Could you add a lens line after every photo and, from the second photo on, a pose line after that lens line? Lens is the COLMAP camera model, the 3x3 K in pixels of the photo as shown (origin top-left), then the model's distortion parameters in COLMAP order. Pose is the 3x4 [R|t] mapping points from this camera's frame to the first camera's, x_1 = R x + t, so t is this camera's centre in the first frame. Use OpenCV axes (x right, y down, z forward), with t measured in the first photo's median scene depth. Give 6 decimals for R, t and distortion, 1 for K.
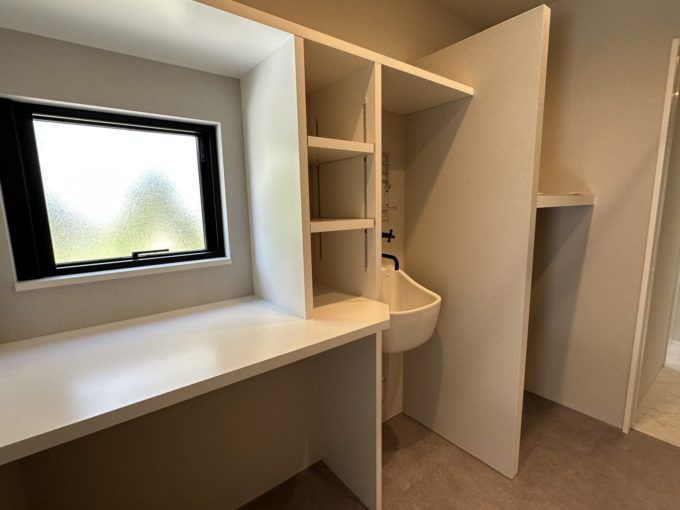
lens RADIAL K [[327.5, 0, 340.0], [0, 327.5, 255.0], [0, 0, 1]] dist [-0.002516, -0.000837]
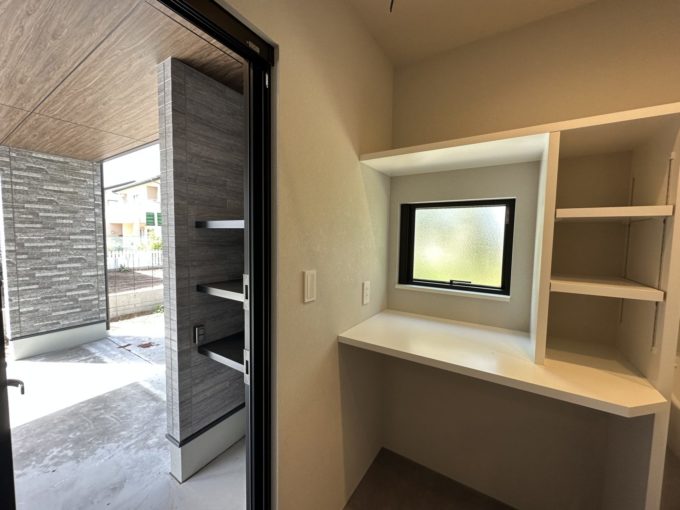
lens RADIAL K [[272.6, 0, 340.0], [0, 272.6, 255.0], [0, 0, 1]] dist [-0.002096, -0.000327]
pose [[0.334924, 0.093774, -0.937567, 0.463548], [-0.167717, 0.985079, 0.038613, -0.090343], [0.927198, 0.144313, 0.345654, -0.024041]]
